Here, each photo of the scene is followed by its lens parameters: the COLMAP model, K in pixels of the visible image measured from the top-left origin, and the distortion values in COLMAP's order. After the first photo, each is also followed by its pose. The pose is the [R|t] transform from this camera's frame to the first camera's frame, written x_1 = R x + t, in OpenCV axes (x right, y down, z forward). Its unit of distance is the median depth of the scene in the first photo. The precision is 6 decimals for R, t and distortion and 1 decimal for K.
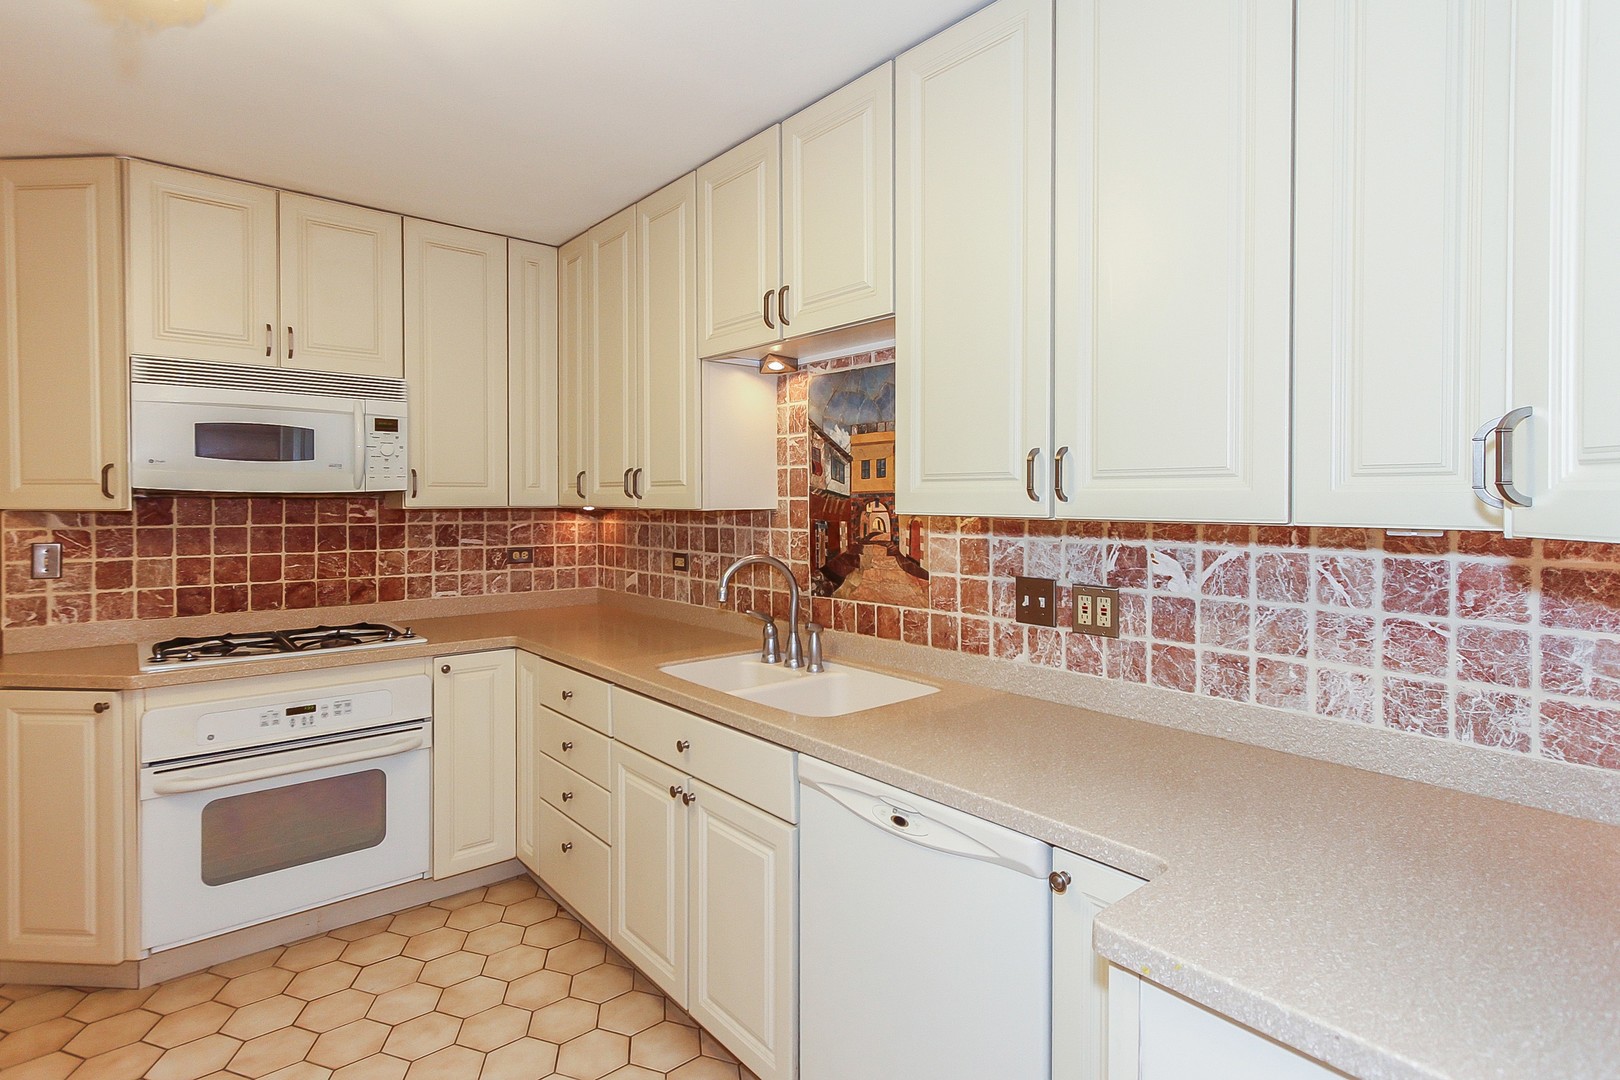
lens RADIAL K [[796.8, 0, 808.8], [0, 796.8, 502.8], [0, 0, 1]] dist [0.000452, 0.000520]
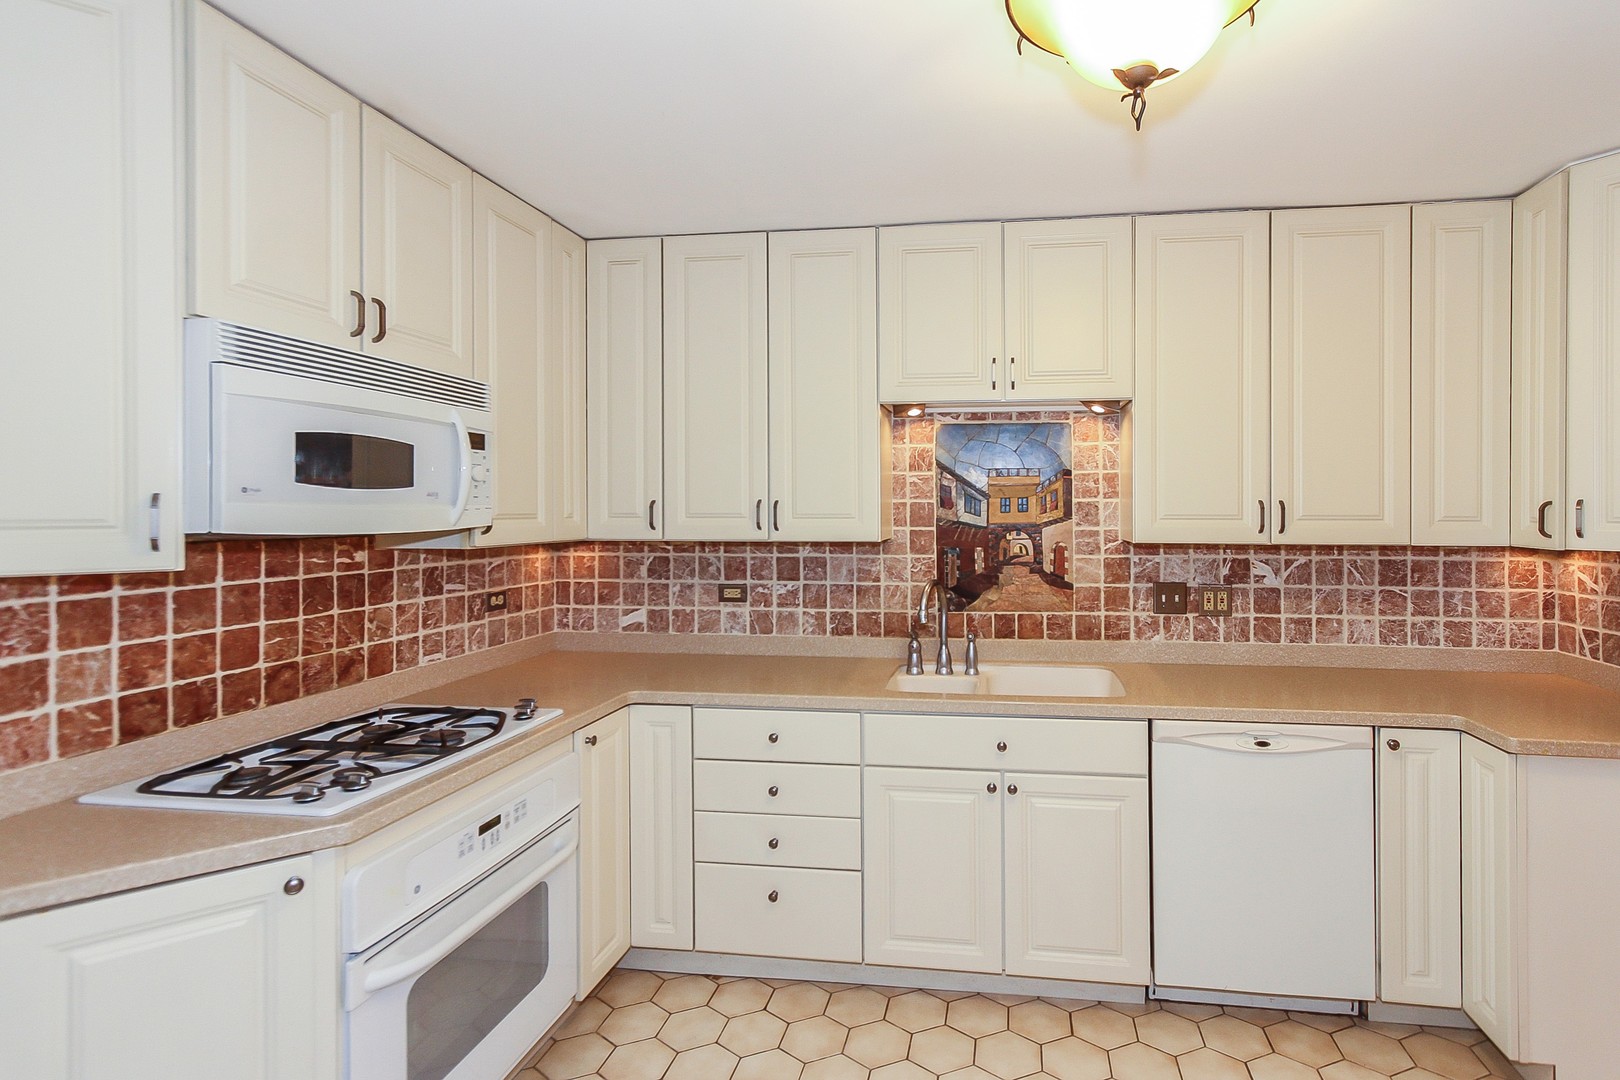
lens RADIAL K [[780.6, 0, 882.8], [0, 780.6, 502.8], [0, 0, 1]] dist [0.002767, 0.000017]
pose [[0.751317, 0.003360, 0.659933, -0.876933], [0.005701, 0.999917, -0.011582, -0.032769], [-0.659917, 0.012464, 0.751235, 0.209988]]
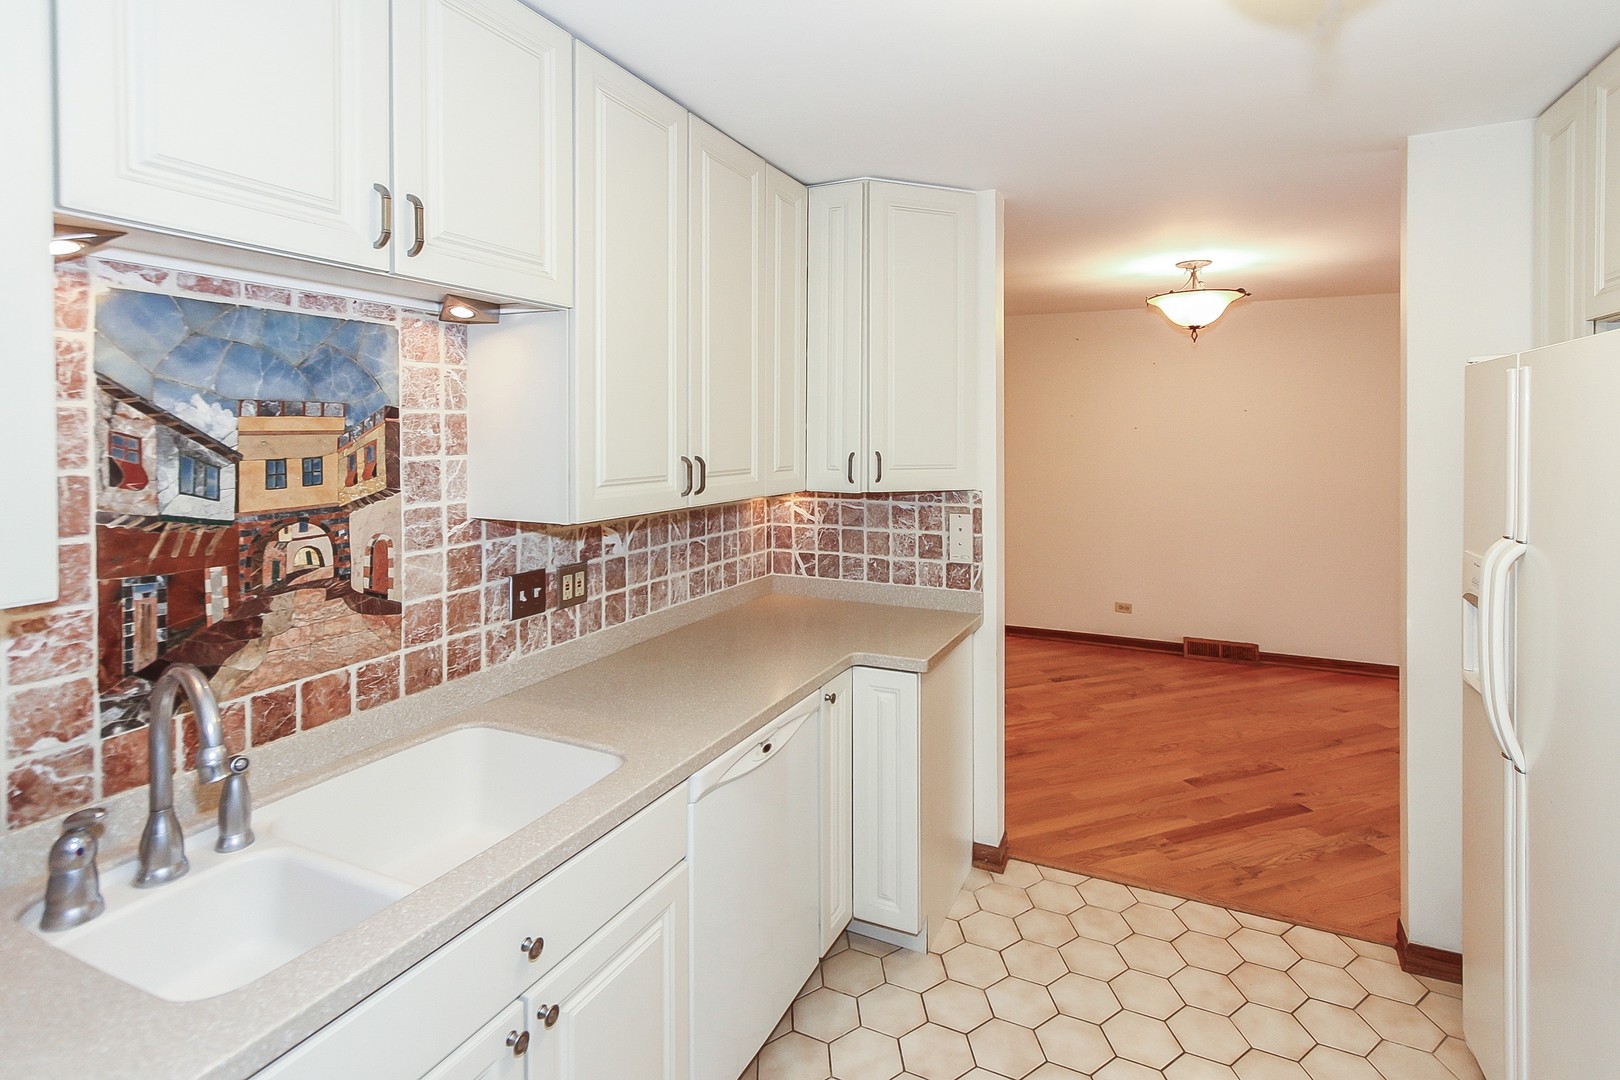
lens RADIAL K [[773.5, 0, 849.1], [0, 773.5, 435.9], [0, 0, 1]] dist [0.004532, 0.000465]
pose [[-0.421515, -0.003258, 0.906816, -0.665829], [0.008598, 0.999934, 0.007589, -0.072307], [-0.906781, 0.010996, -0.421459, 0.849047]]
